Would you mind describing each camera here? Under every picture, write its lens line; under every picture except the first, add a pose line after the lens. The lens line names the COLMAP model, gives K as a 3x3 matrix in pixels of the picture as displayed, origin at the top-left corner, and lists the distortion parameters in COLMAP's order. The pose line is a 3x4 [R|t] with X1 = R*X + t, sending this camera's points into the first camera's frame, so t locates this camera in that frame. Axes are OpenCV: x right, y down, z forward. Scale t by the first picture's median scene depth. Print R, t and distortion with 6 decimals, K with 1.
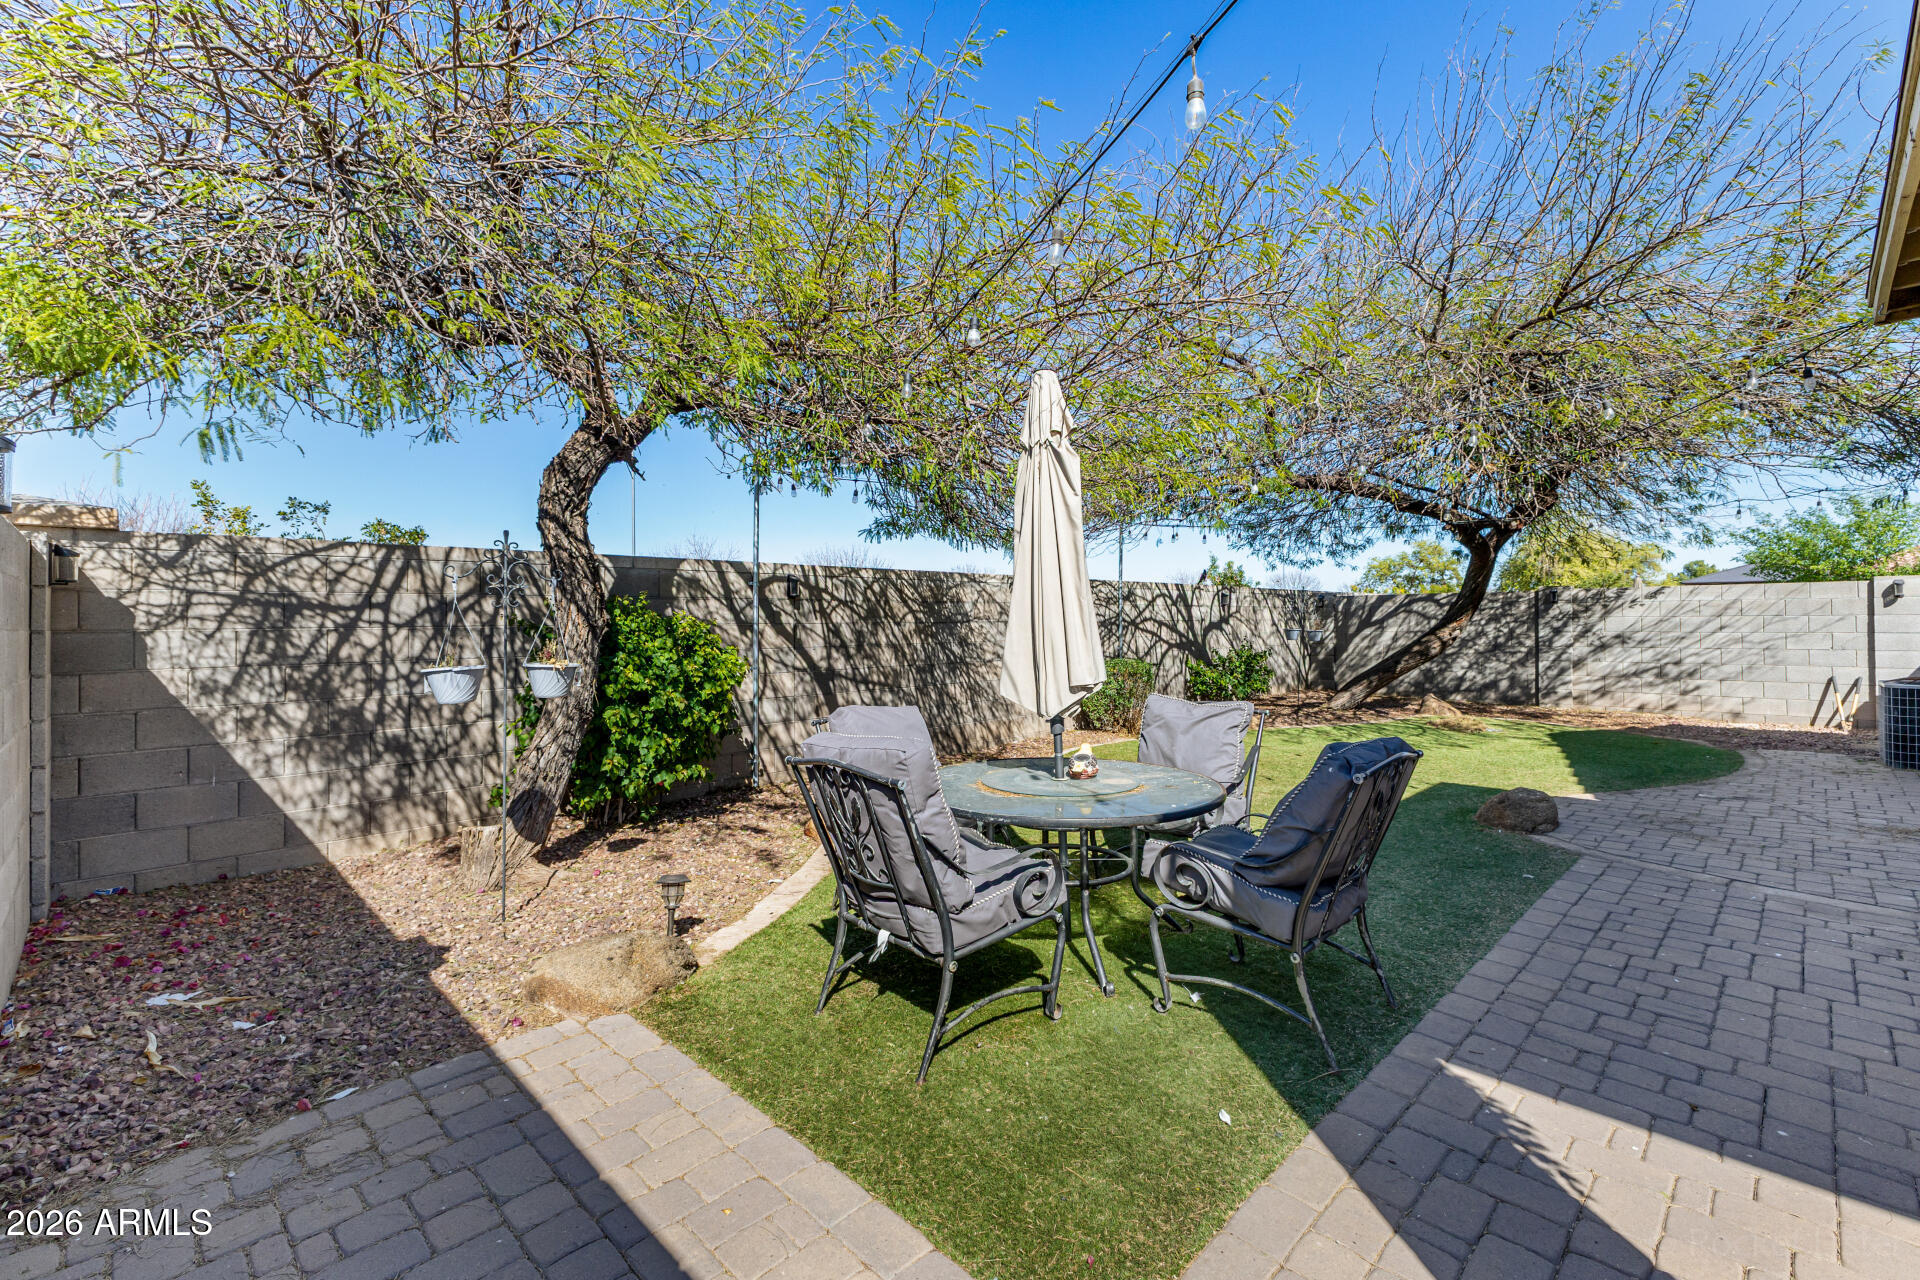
lens RADIAL K [[834.3, 0, 962.2], [0, 834.3, 623.2], [0, 0, 1]] dist [0.001429, -0.000173]
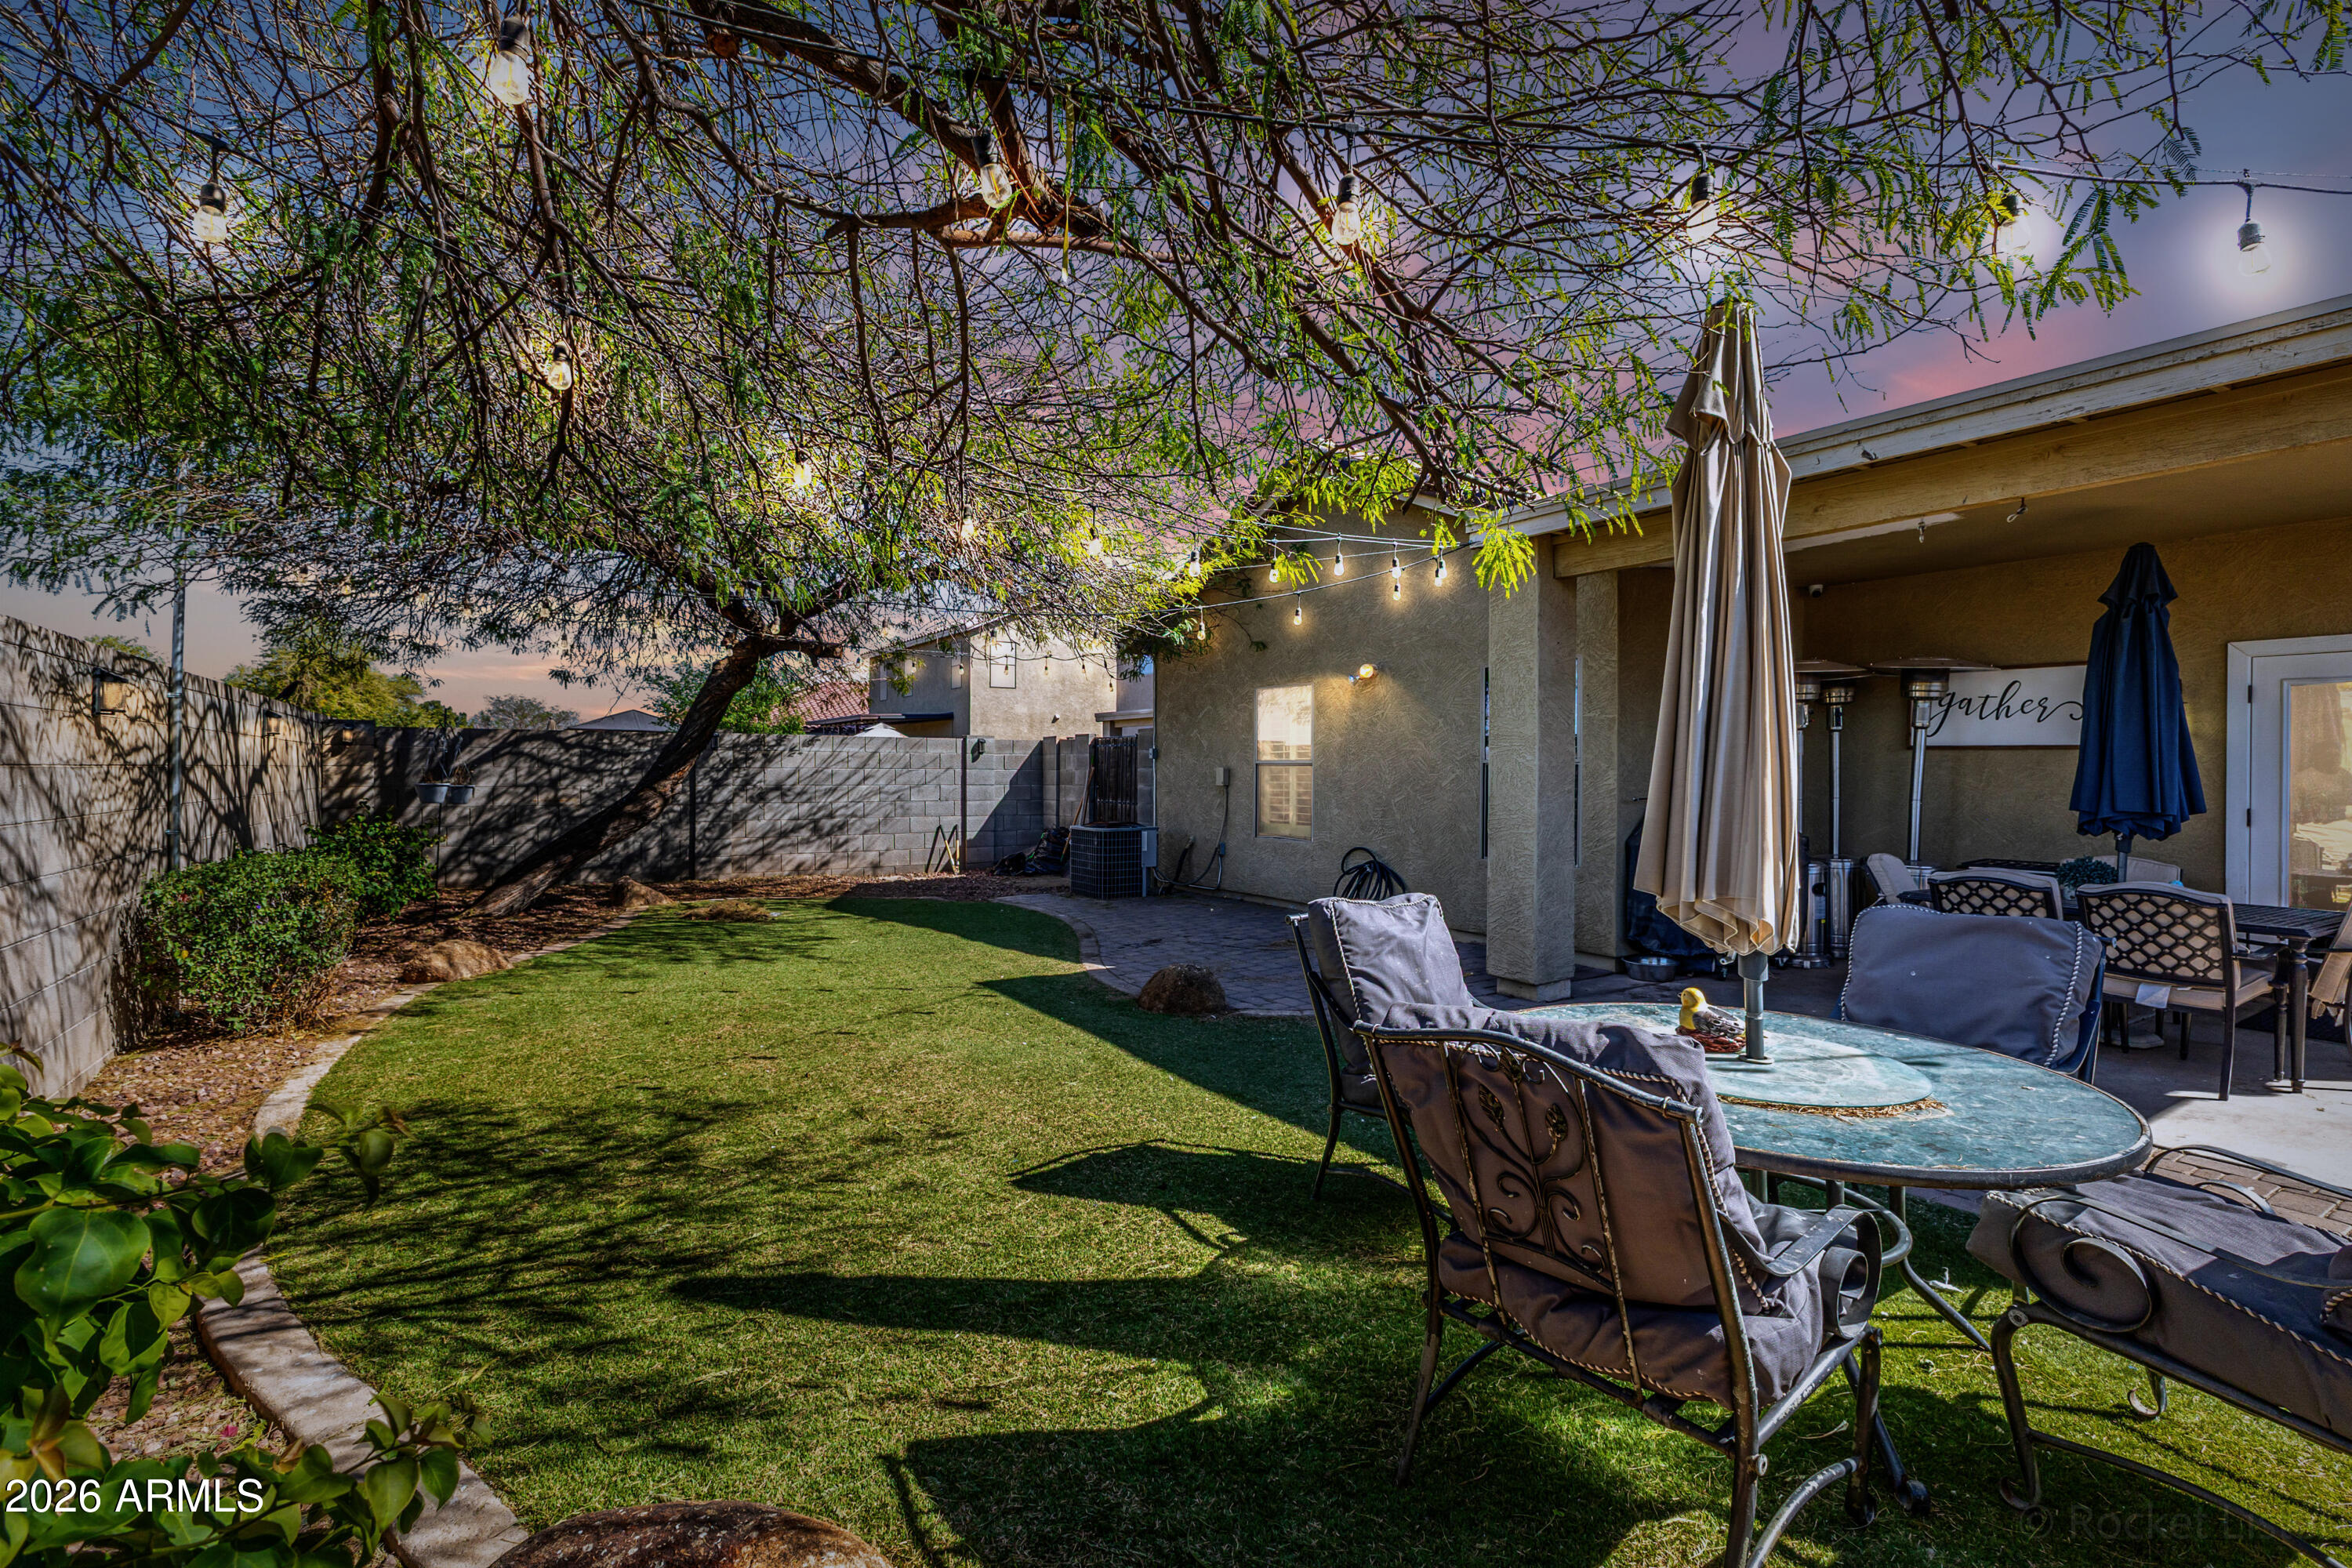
lens RADIAL K [[1022.0, 0, 1174.8], [0, 1022.0, 773.9], [0, 0, 1]] dist [0.001429, -0.000173]
pose [[0.193440, 0.005382, 0.981097, -0.204982], [-0.007592, 0.999963, -0.003988, 0.001253], [-0.981083, -0.006677, 0.193473, 0.411129]]
